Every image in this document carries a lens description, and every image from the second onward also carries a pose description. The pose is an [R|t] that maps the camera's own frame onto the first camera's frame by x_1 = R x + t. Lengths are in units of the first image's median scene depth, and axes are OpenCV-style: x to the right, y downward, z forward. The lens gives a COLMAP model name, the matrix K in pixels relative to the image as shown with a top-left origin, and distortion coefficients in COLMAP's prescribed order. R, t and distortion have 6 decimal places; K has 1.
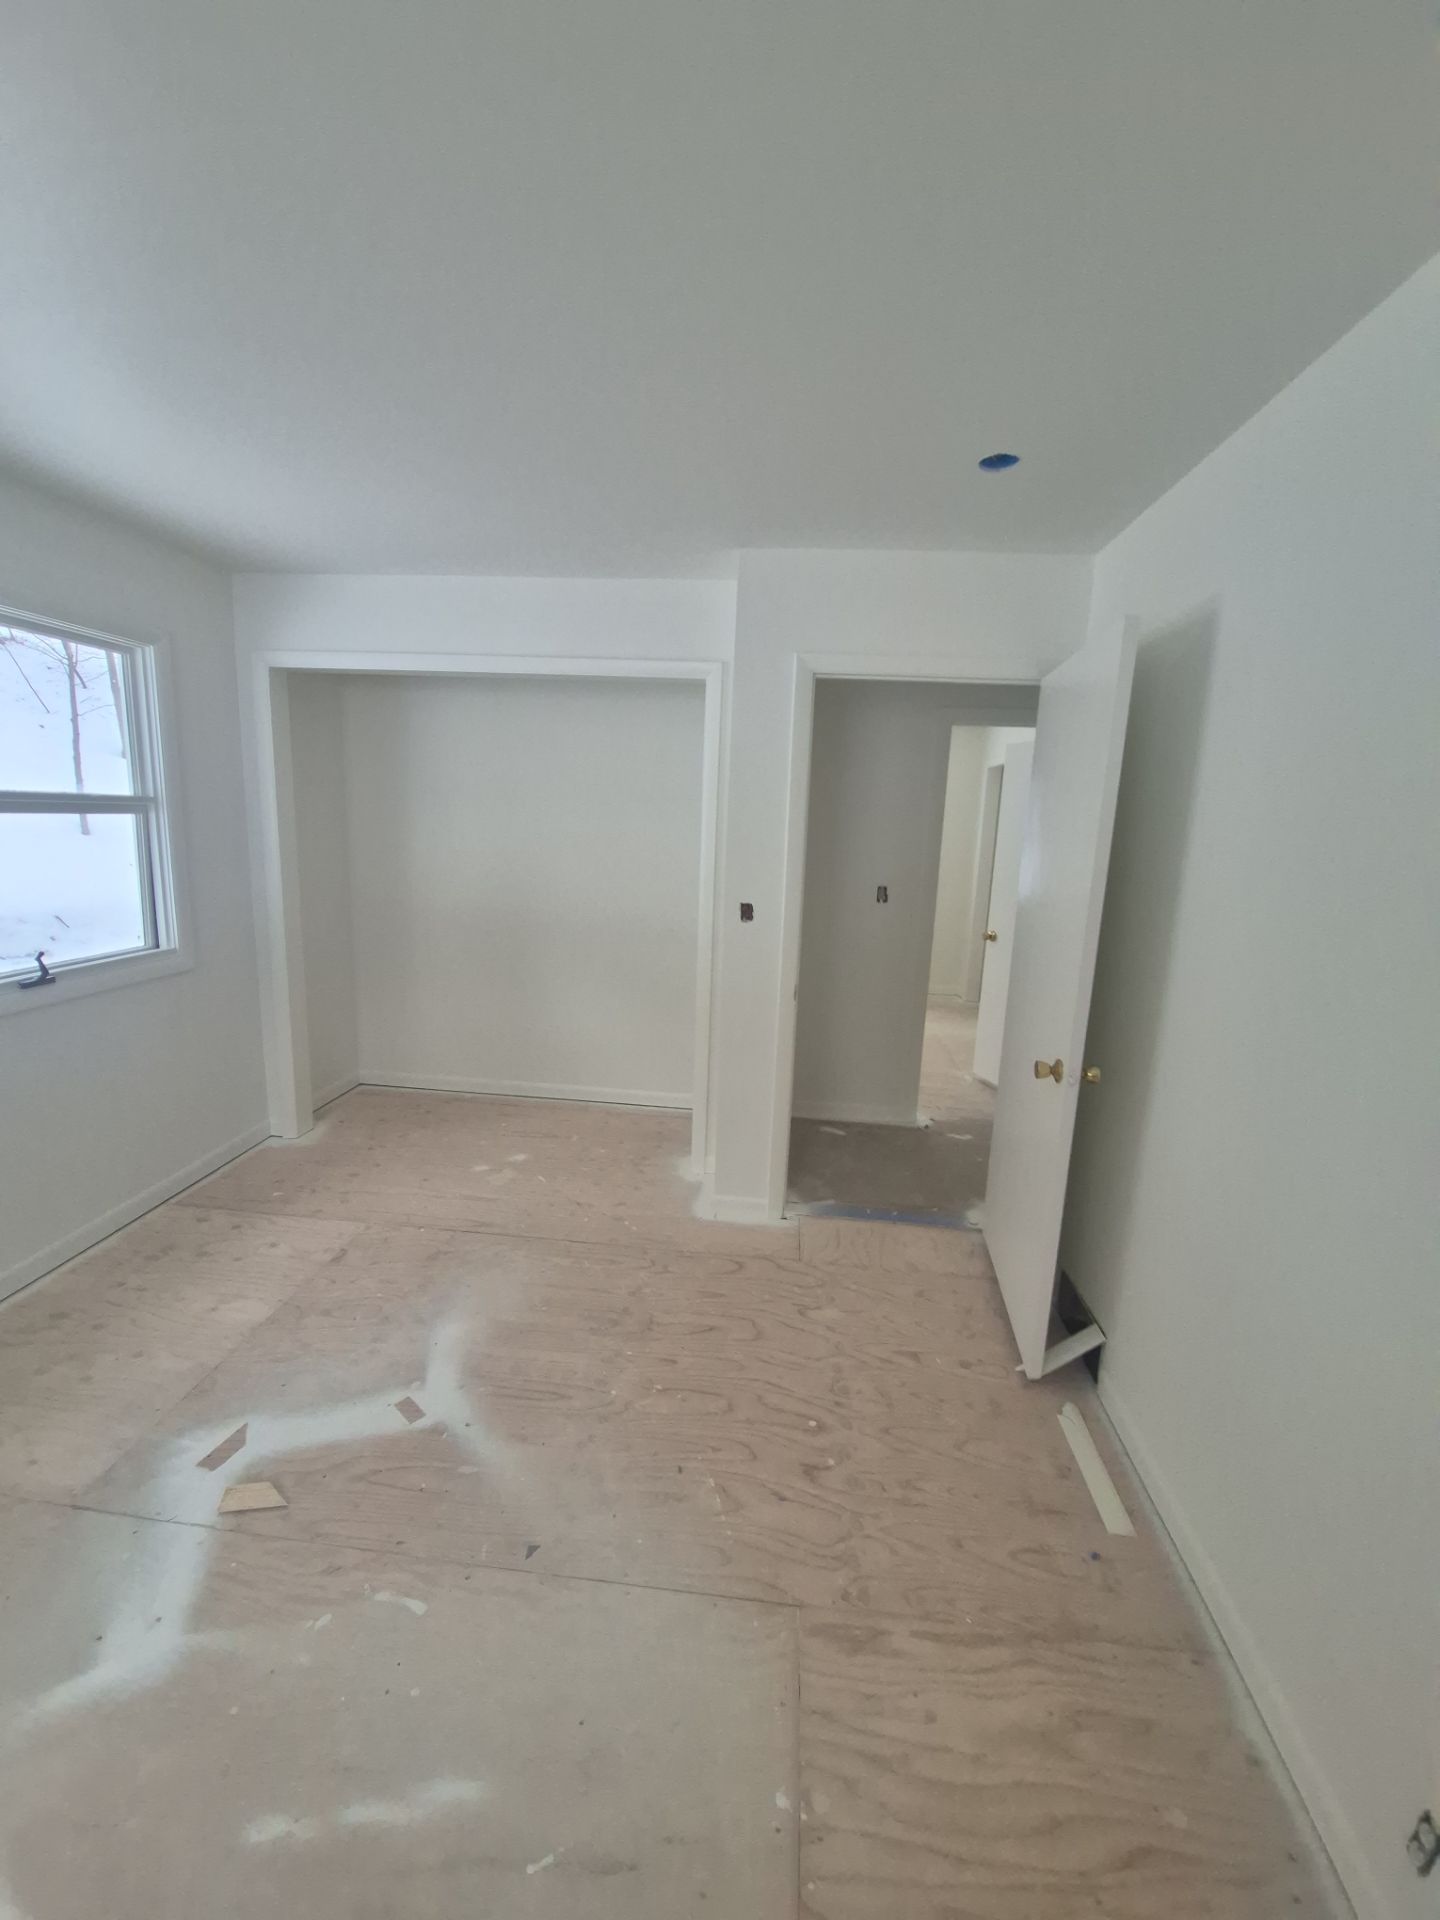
lens RADIAL K [[776.9, 0, 719.2], [0, 776.9, 964.5], [0, 0, 1]] dist [-0.019242, -0.000711]
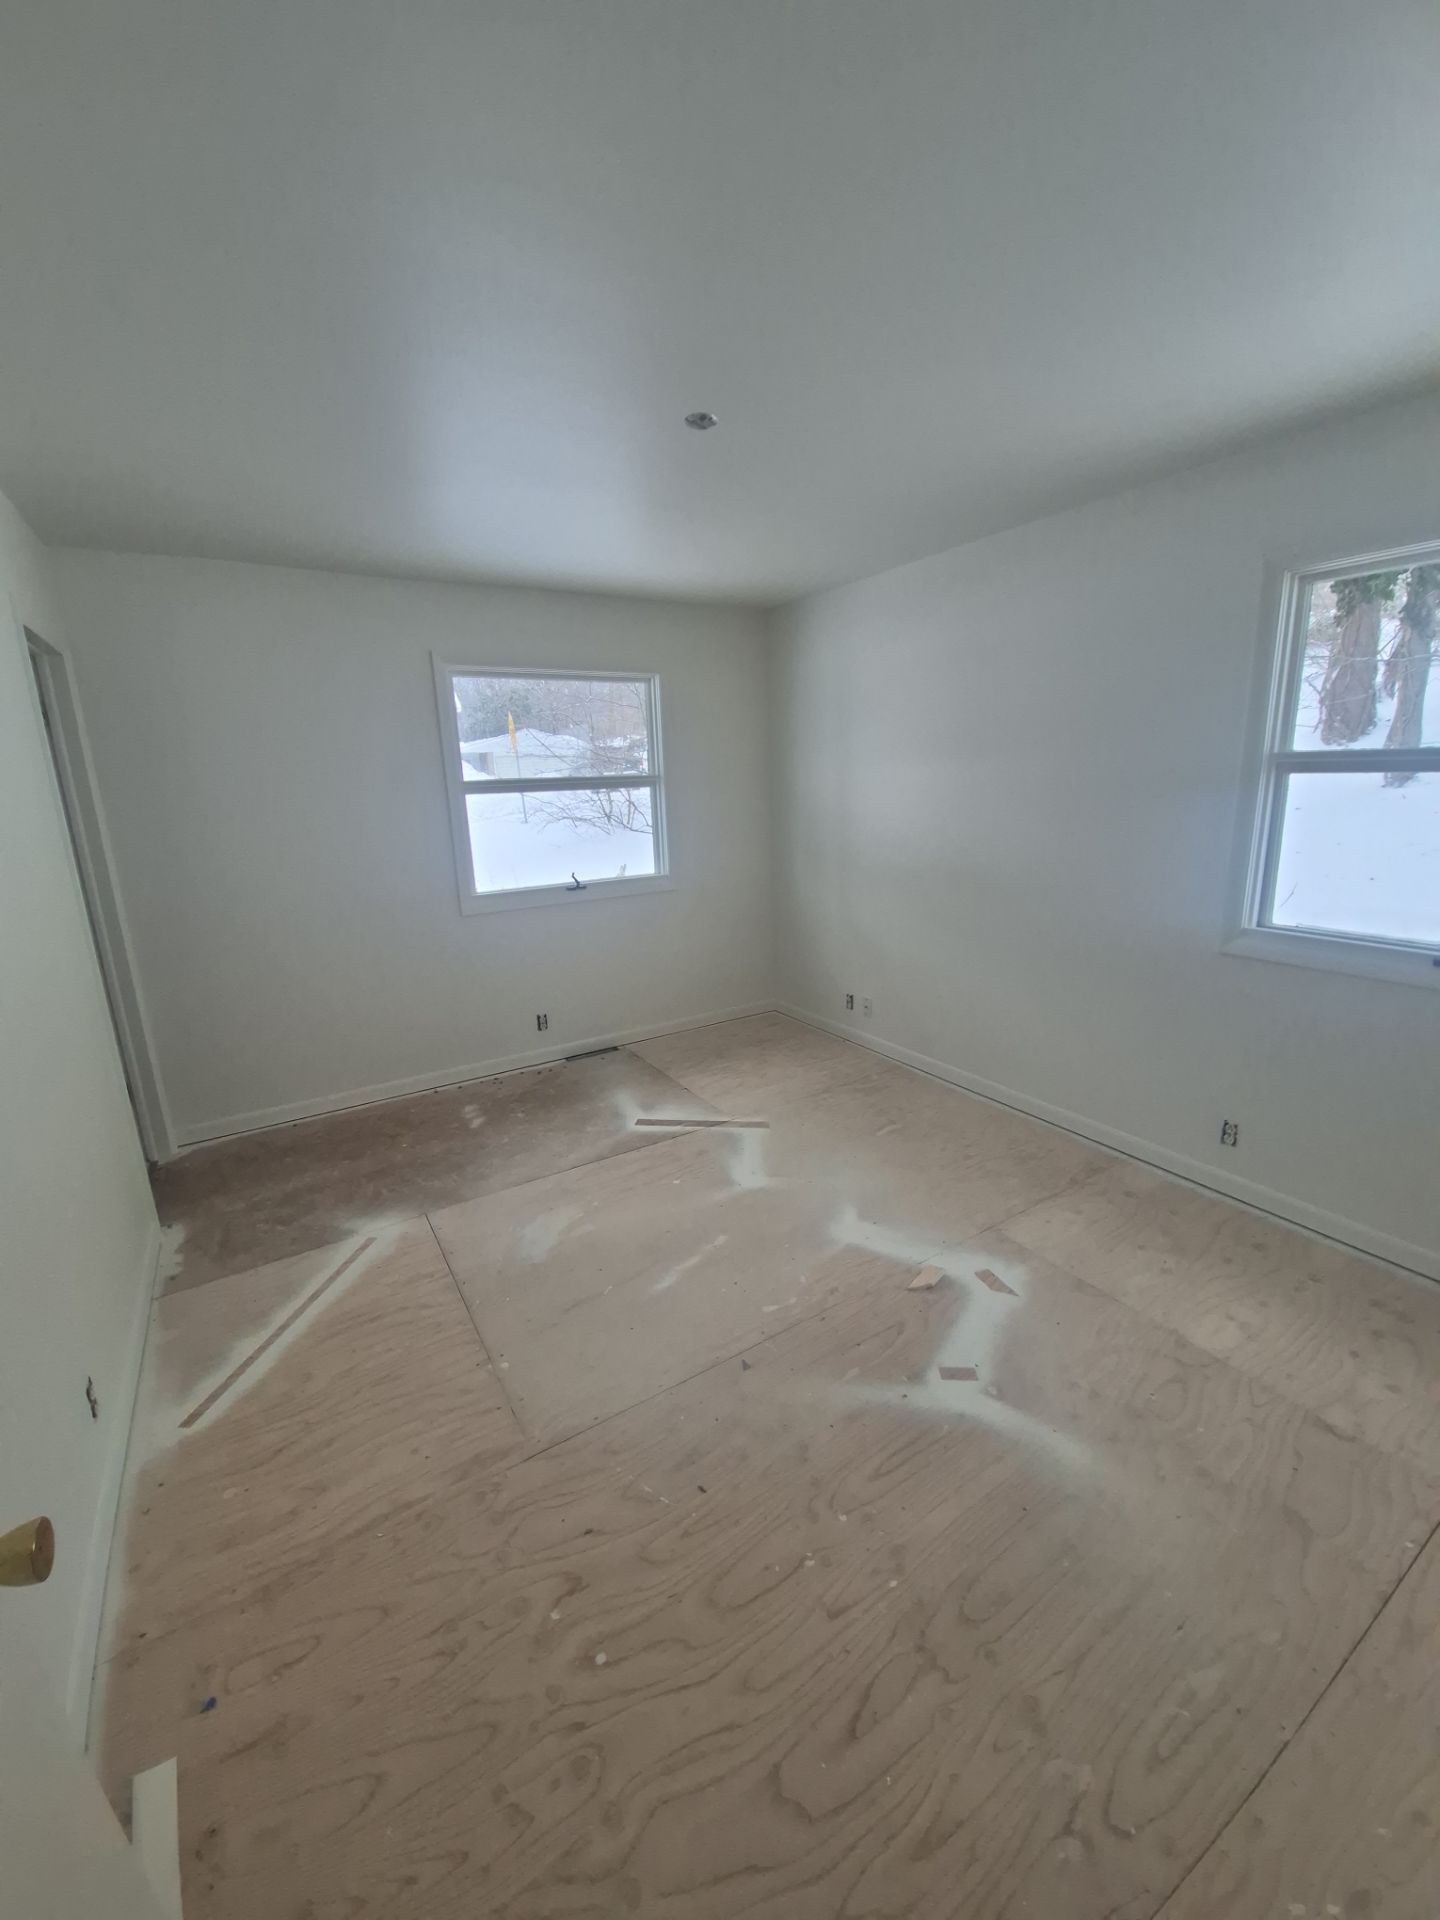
lens RADIAL K [[776.9, 0, 728.0], [0, 776.9, 957.5], [0, 0, 1]] dist [-0.019242, -0.000711]
pose [[-0.797325, 0.124126, -0.590648, 0.379651], [-0.110807, 0.931885, 0.345417, -0.249893], [0.593291, 0.340857, -0.729261, 1.447978]]
